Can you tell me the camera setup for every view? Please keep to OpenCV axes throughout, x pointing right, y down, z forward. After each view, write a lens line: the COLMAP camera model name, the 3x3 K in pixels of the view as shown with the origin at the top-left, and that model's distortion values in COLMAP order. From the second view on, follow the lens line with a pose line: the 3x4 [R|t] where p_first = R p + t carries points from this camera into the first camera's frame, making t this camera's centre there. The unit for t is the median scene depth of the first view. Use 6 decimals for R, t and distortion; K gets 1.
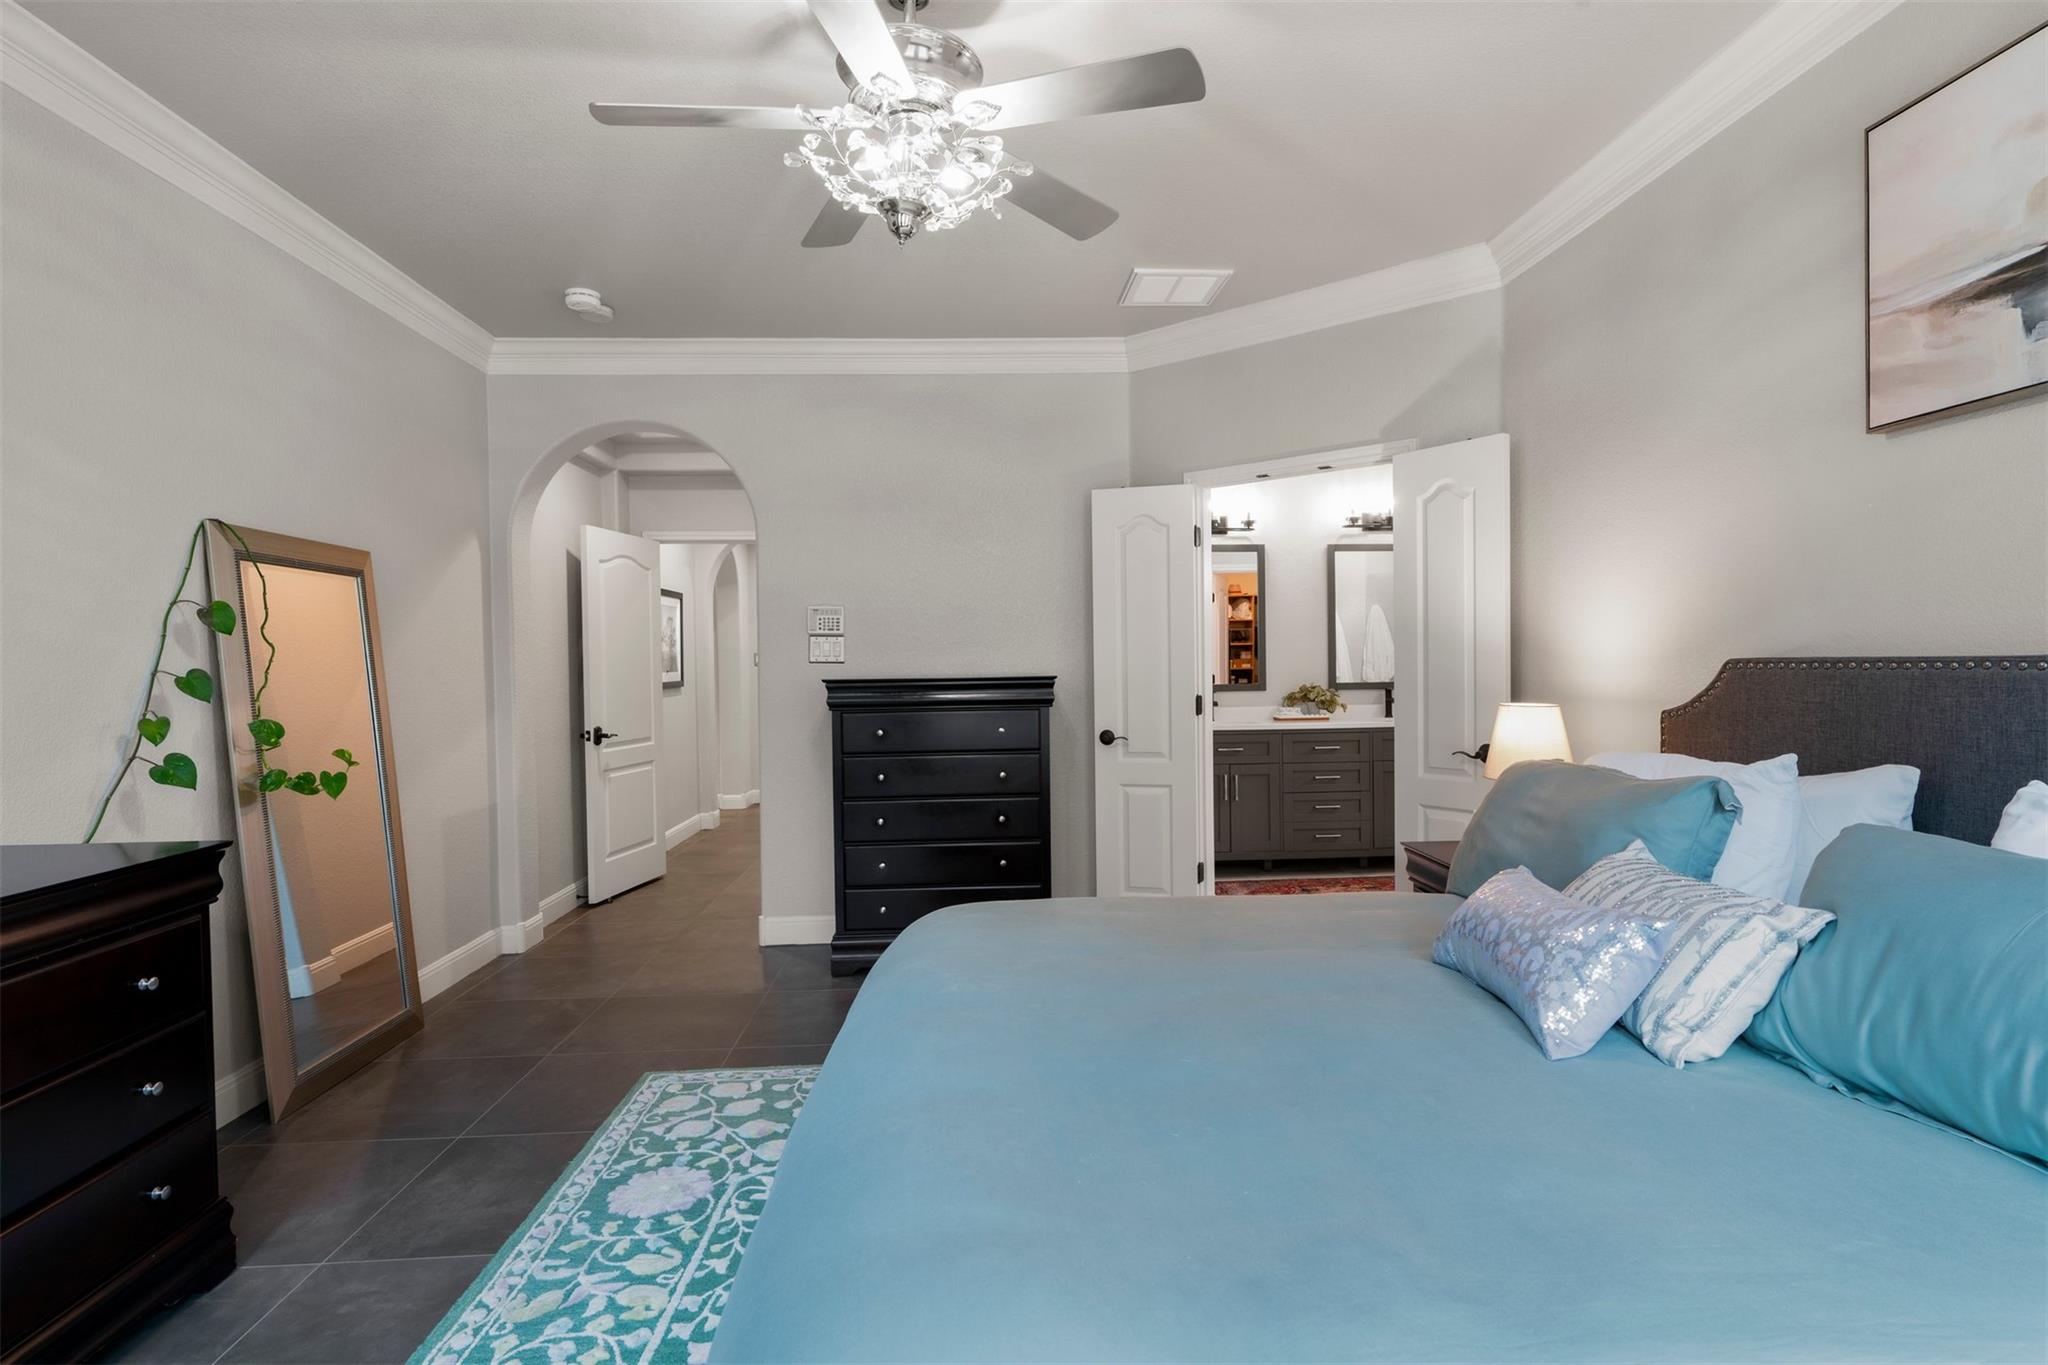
lens RADIAL K [[995.5, 0, 1017.4], [0, 995.5, 680.8], [0, 0, 1]] dist [0.005212, 0.000297]
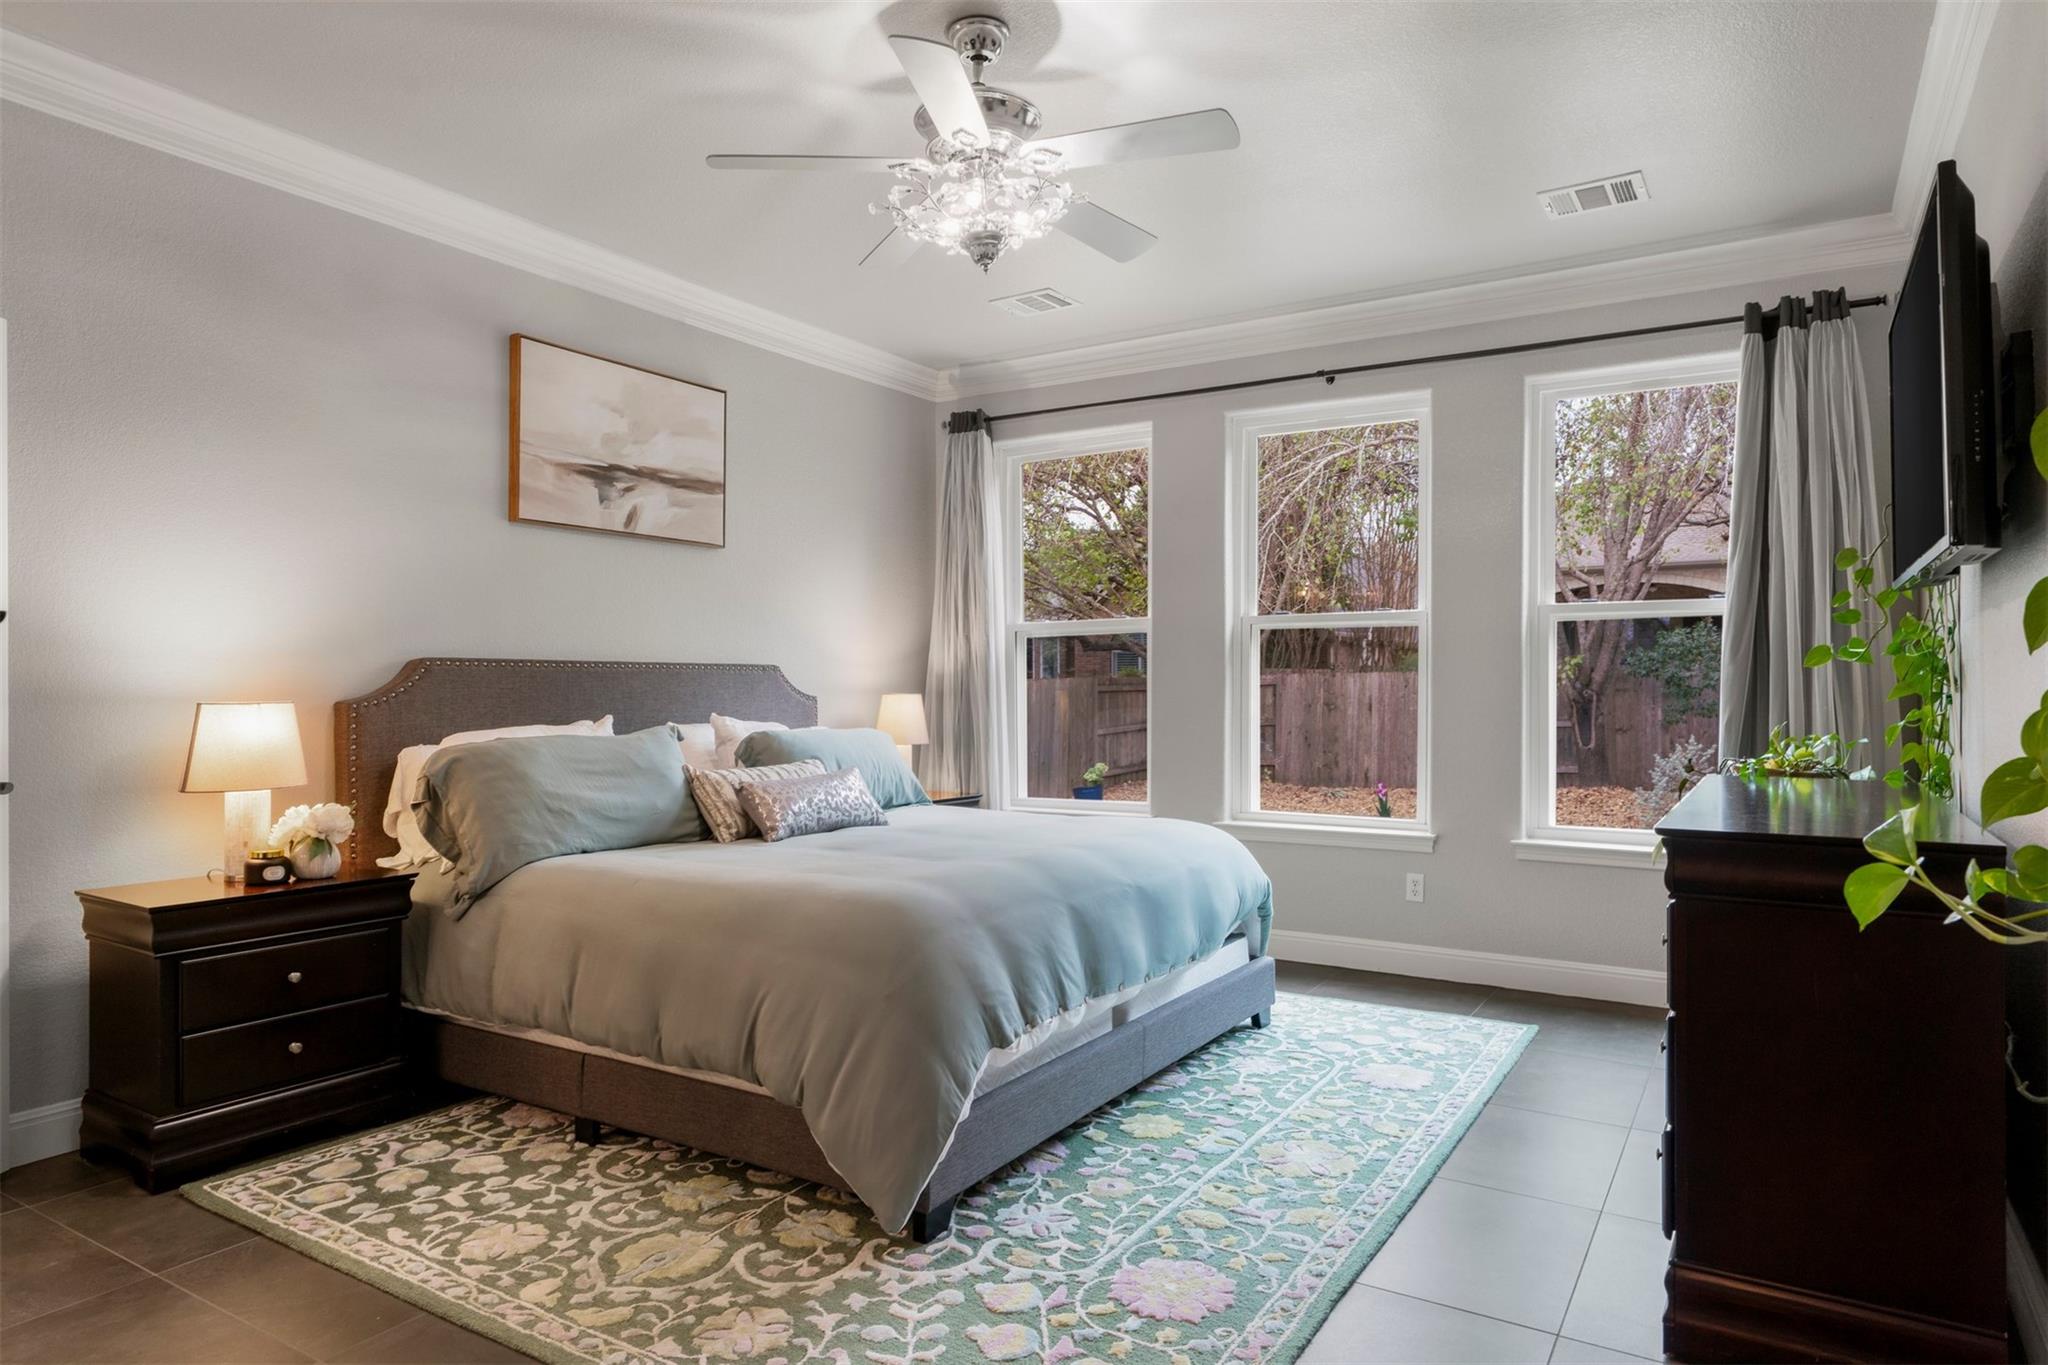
lens RADIAL K [[1233.8, 0, 1022.2], [0, 1233.8, 684.3], [0, 0, 1]] dist [-0.001544, -0.000087]
pose [[-0.809542, 0.016055, 0.586843, -0.895362], [0.015125, 0.999865, -0.006491, 0.037614], [-0.586867, 0.003621, -0.809675, 1.977454]]
